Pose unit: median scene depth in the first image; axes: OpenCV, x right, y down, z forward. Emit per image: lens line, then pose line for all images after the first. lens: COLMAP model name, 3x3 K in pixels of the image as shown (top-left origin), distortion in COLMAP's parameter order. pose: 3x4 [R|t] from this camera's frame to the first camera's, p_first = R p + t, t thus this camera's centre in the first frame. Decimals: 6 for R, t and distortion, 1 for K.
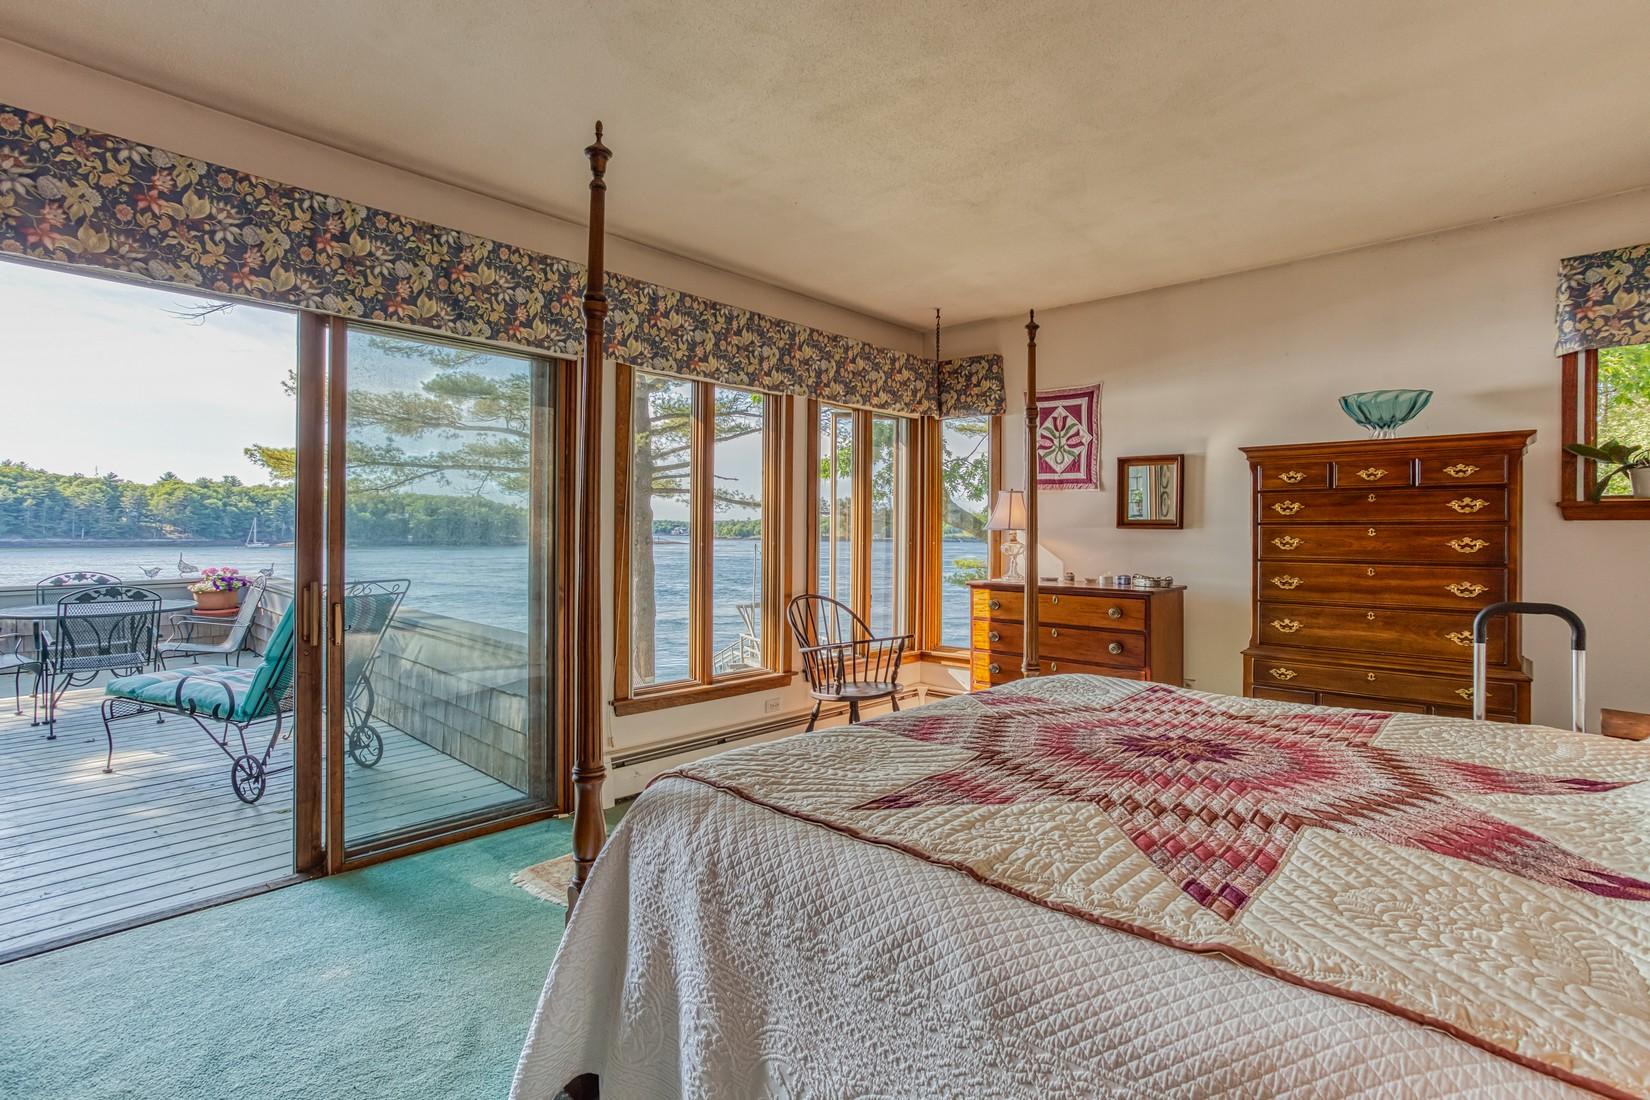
lens RADIAL K [[770.9, 0, 825.0], [0, 770.9, 550.0], [0, 0, 1]] dist [-0.000800, -0.000190]
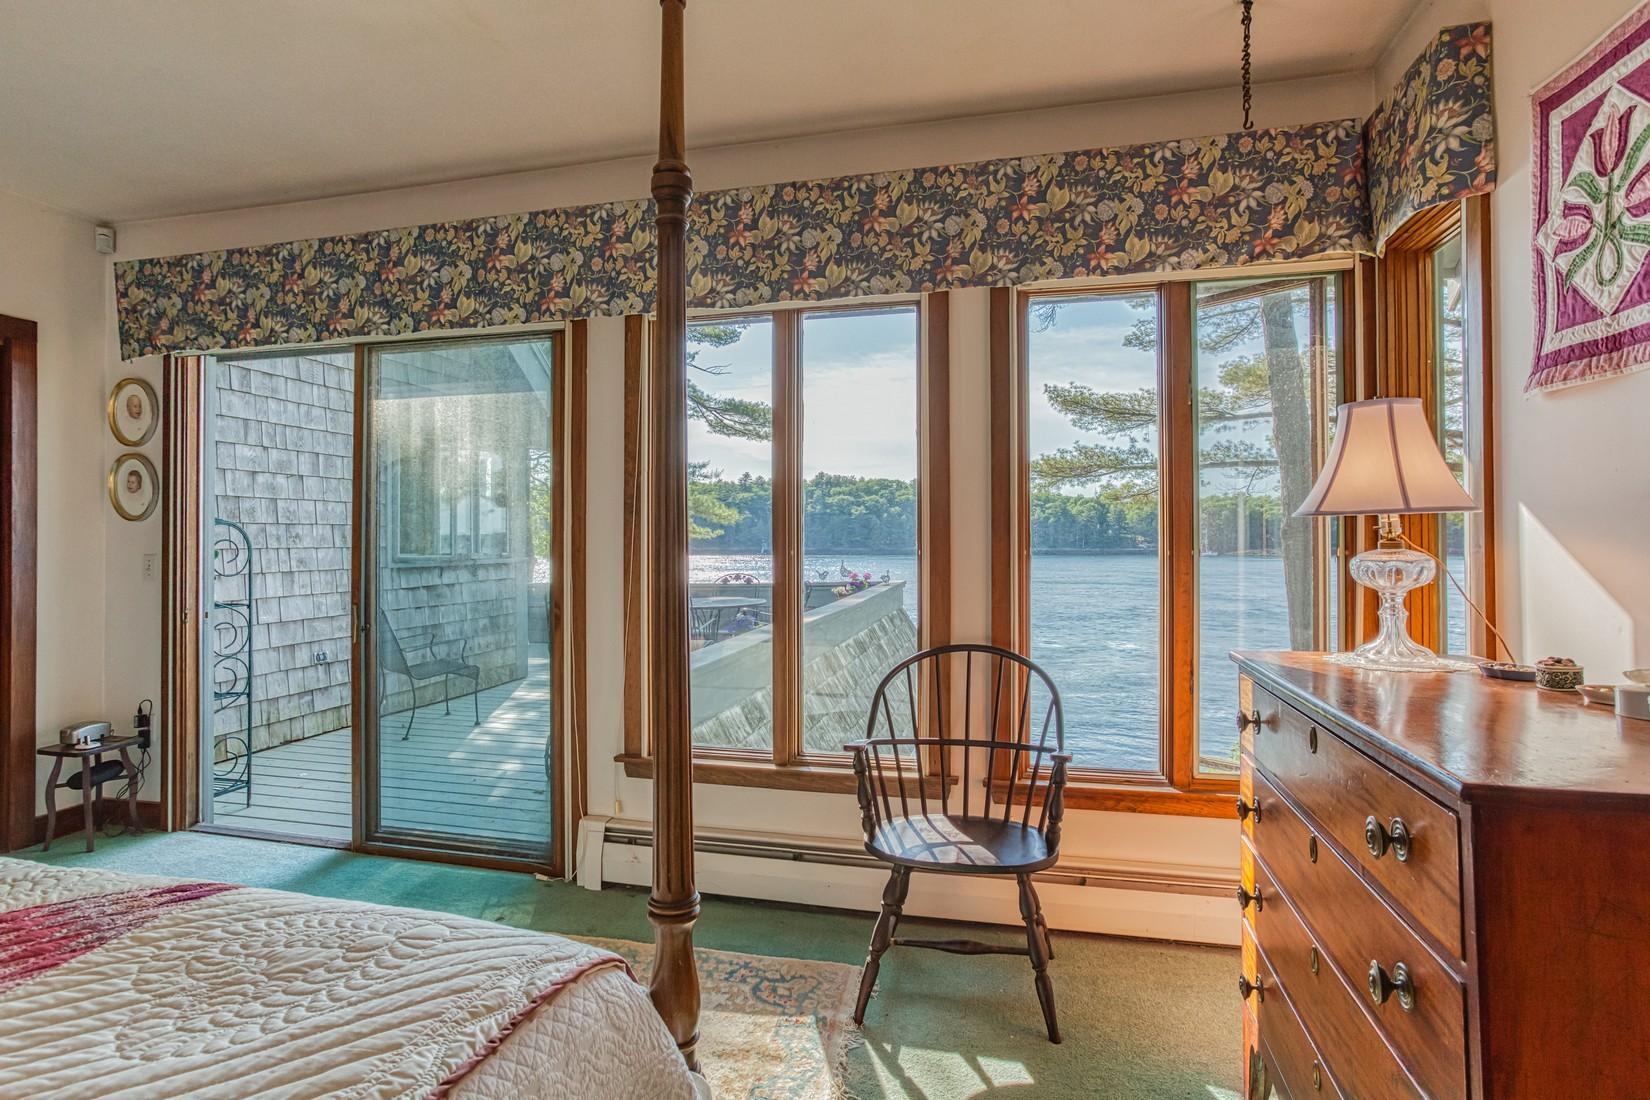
lens RADIAL K [[841.9, 0, 825.0], [0, 841.9, 550.0], [0, 0, 1]] dist [-0.000369, -0.000015]
pose [[0.486216, -0.005232, -0.873823, 0.317632], [-0.004235, 0.999956, -0.008344, -0.000833], [0.873828, 0.007758, 0.486173, 0.326450]]
